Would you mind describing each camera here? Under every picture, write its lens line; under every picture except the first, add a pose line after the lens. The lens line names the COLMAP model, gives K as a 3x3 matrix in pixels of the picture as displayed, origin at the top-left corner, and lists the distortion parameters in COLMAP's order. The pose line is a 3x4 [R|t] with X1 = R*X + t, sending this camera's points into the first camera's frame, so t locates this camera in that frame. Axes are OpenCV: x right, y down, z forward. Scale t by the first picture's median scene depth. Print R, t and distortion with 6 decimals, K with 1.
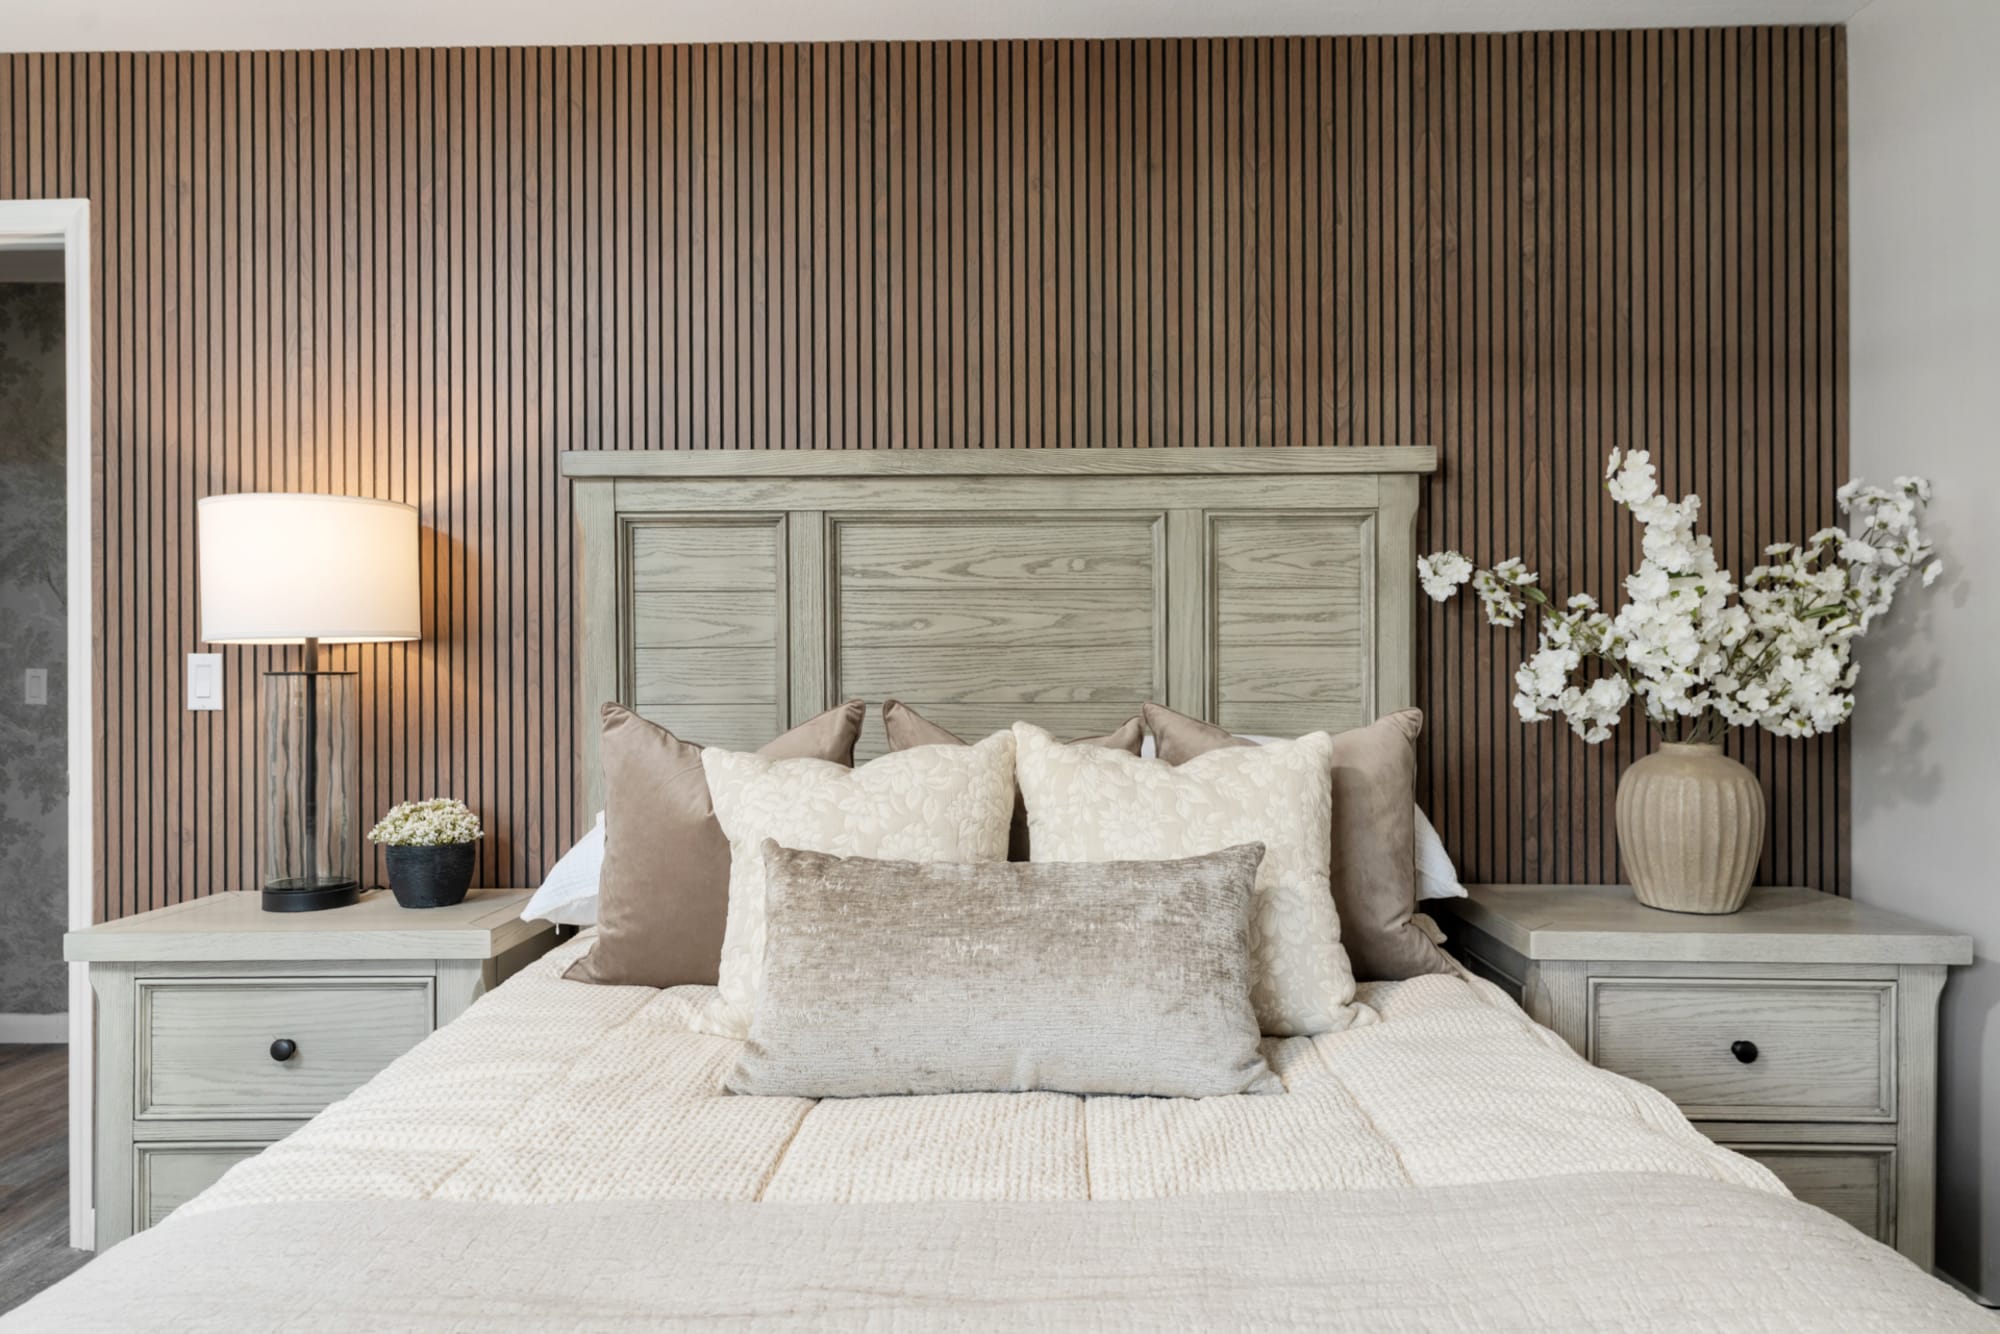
lens RADIAL K [[1233.1, 0, 1000.0], [0, 1233.1, 667.0], [0, 0, 1]] dist [-0.001640, -0.002250]
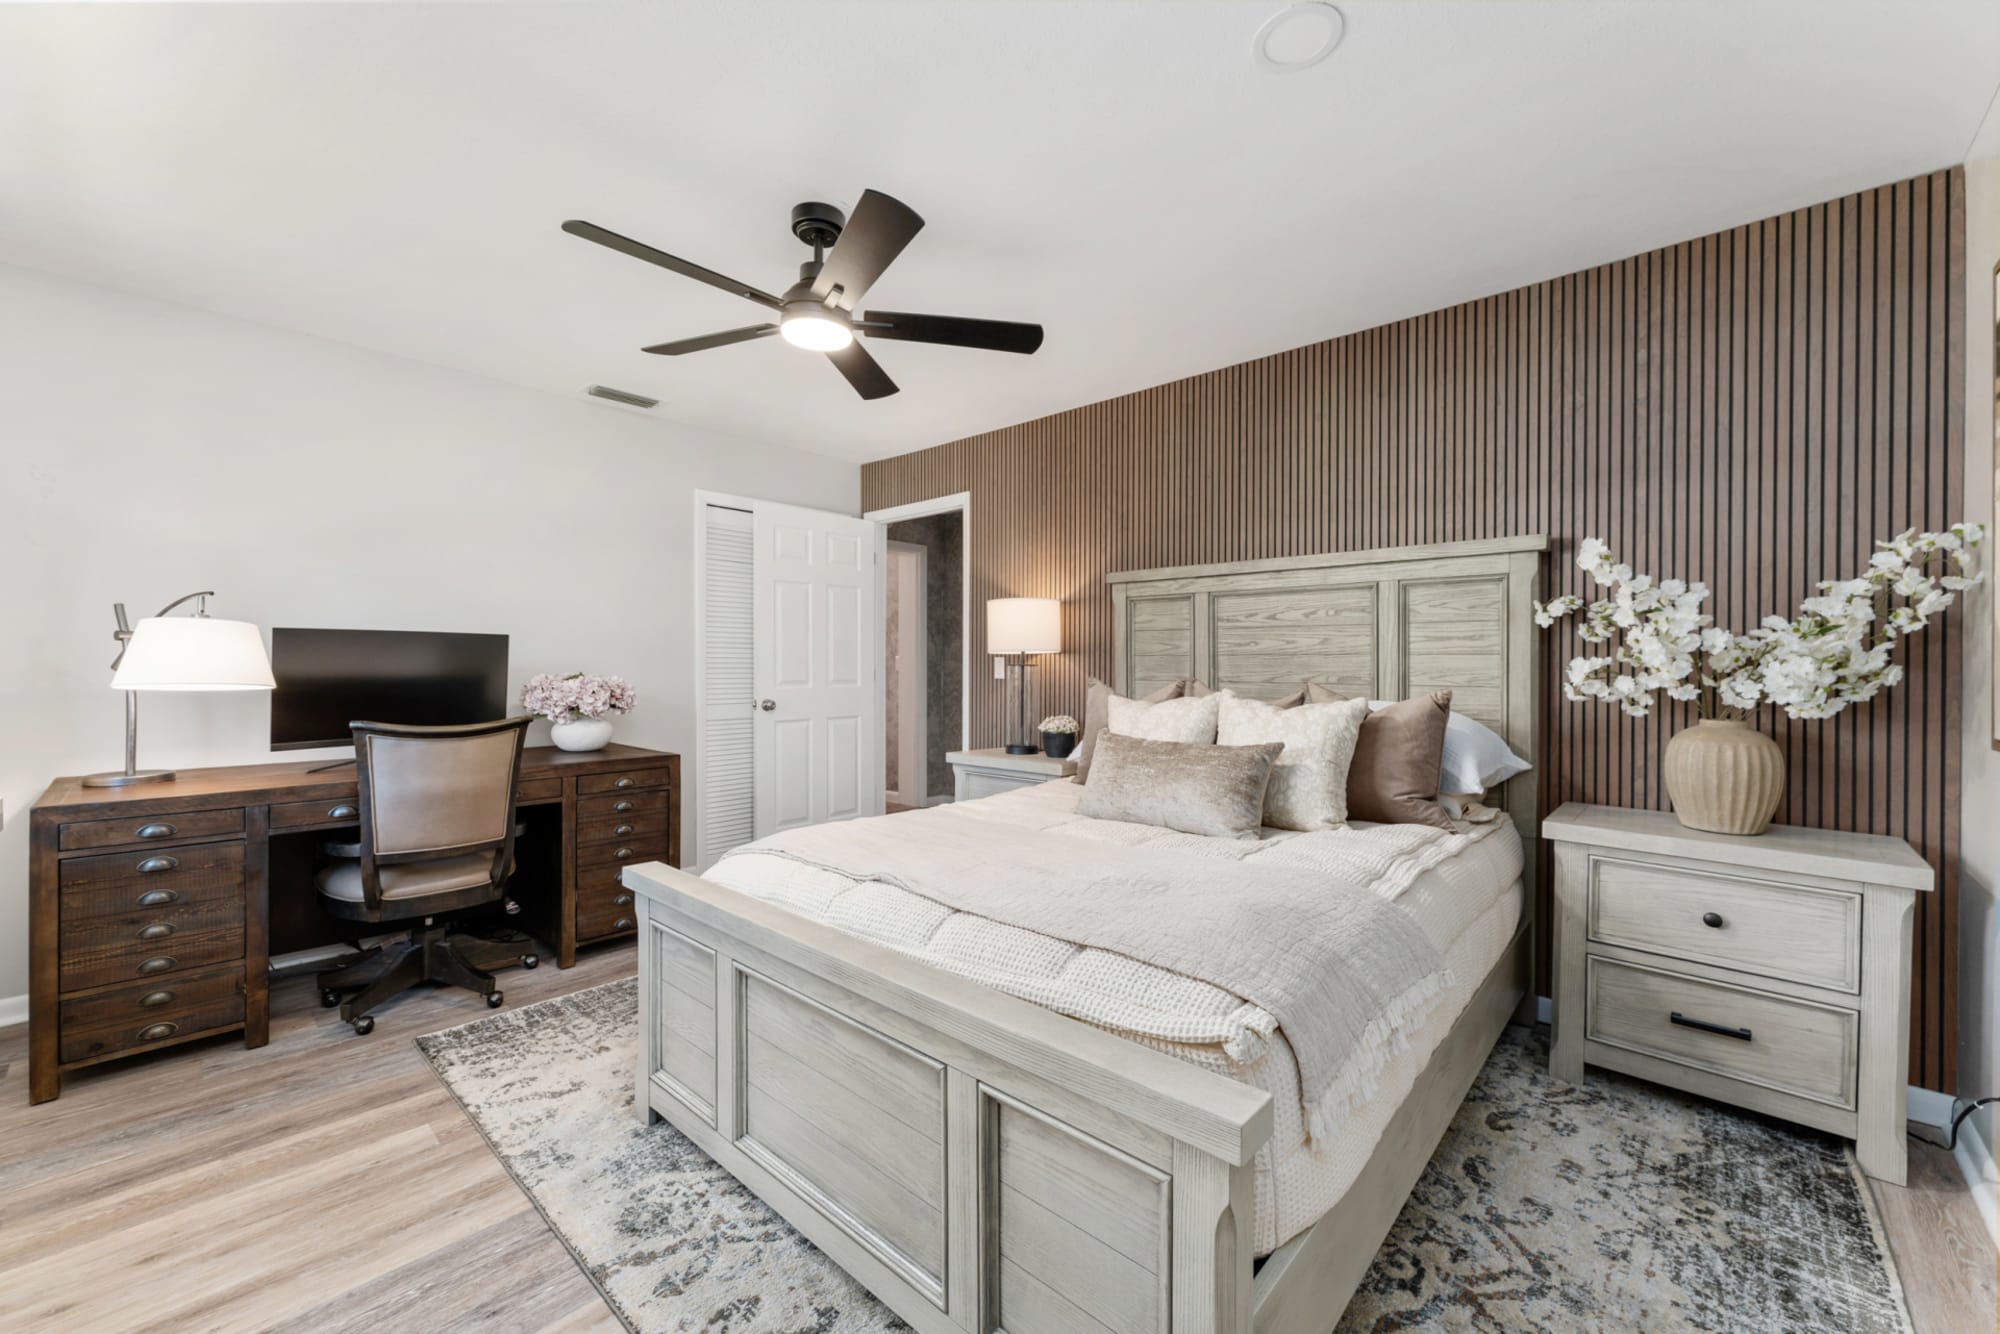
lens RADIAL K [[787.9, 0, 1000.0], [0, 787.9, 667.0], [0, 0, 1]] dist [-0.000814, -0.000232]
pose [[0.745635, 0.010183, -0.666277, 0.504299], [-0.008021, 0.999948, 0.006306, -0.001128], [0.666307, 0.000642, 0.745678, -0.272417]]
